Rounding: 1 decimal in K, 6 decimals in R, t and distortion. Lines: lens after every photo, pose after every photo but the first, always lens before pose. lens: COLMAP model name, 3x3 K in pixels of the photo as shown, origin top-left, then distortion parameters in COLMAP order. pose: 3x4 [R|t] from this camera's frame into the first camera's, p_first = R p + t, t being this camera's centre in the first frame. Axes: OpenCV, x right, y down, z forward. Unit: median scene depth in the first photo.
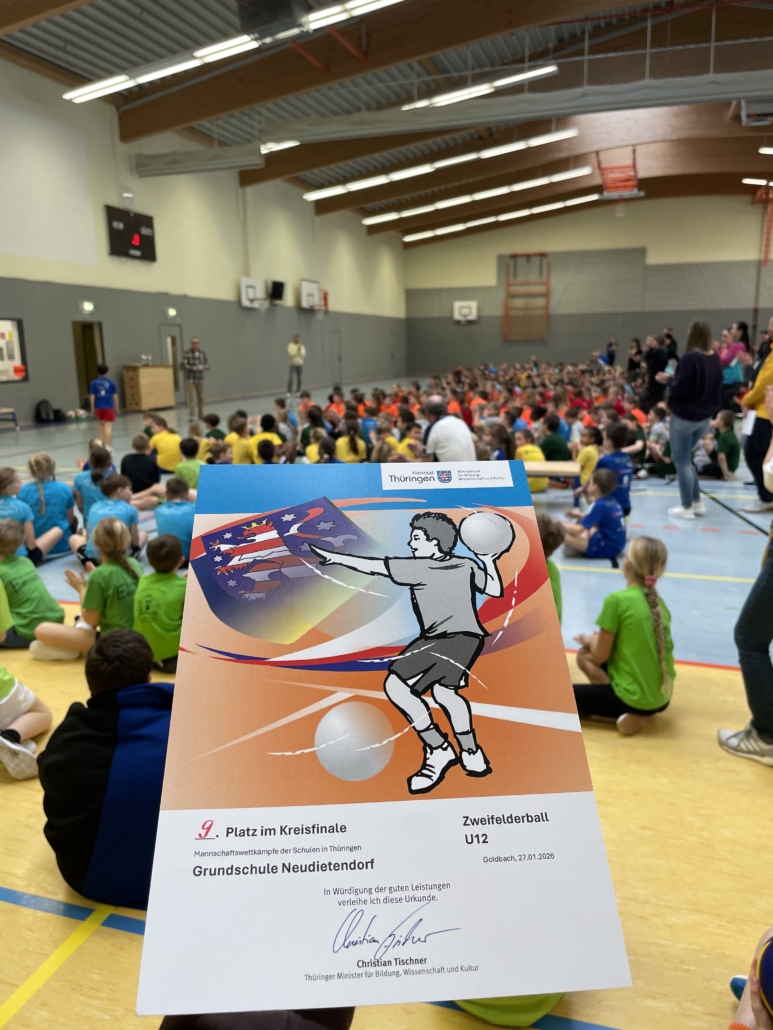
lens RADIAL K [[792.8, 0, 386.5], [0, 792.8, 515.0], [0, 0, 1]] dist [0.028104, -0.011852]
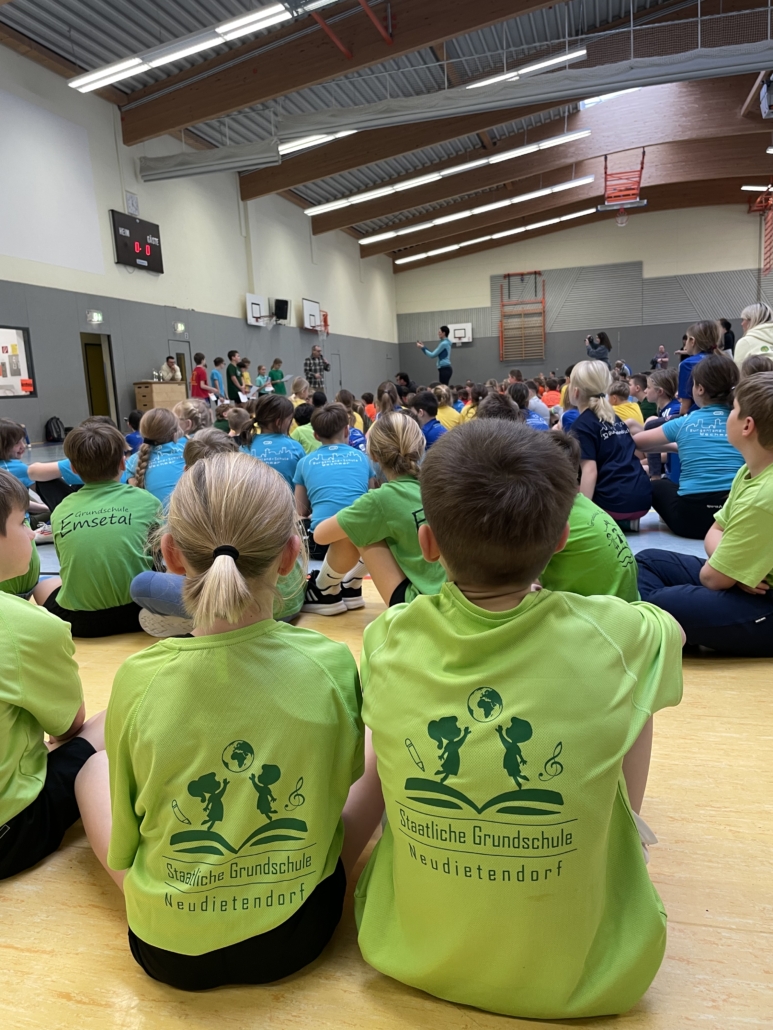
lens RADIAL K [[792.8, 0, 386.5], [0, 792.8, 515.0], [0, 0, 1]] dist [0.028104, -0.011852]
pose [[0.998546, -0.044860, 0.029898, -0.070218], [0.046229, 0.997835, -0.046778, 0.019704], [-0.027735, 0.048092, 0.998458, 0.079194]]
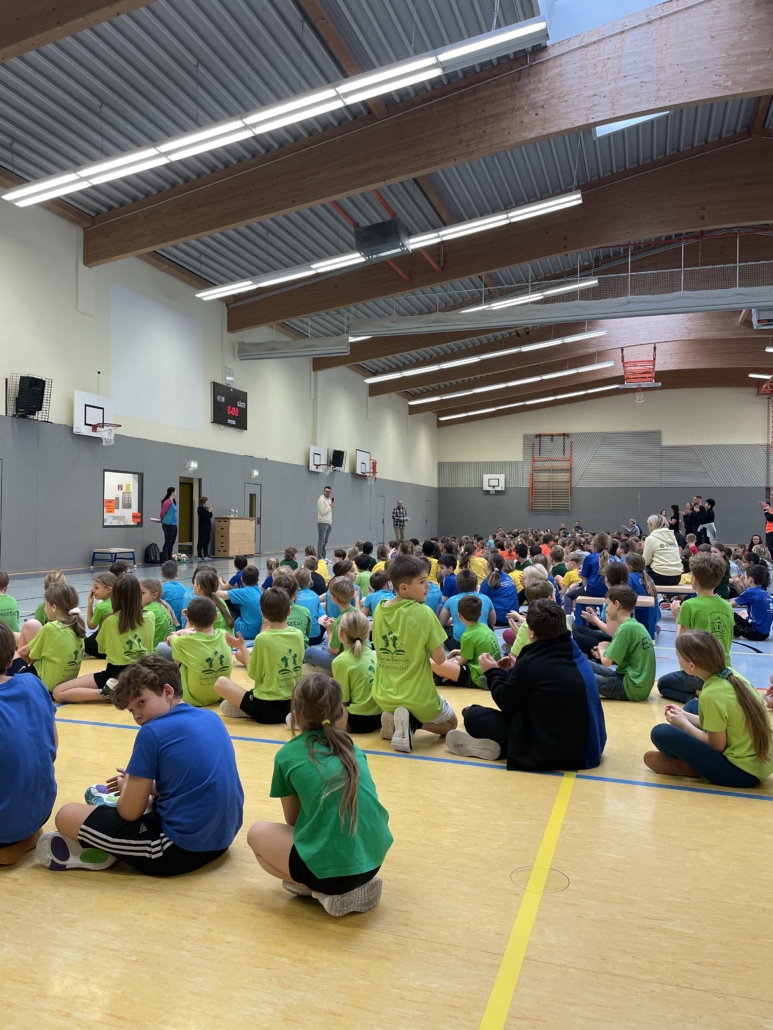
lens RADIAL K [[768.9, 0, 386.5], [0, 768.9, 515.0], [0, 0, 1]] dist [0.054590, -0.002412]
pose [[0.999597, 0.023514, -0.015905, -0.069046], [-0.026346, 0.977061, -0.211325, 0.030011], [0.010571, 0.211659, 0.977286, -0.052563]]
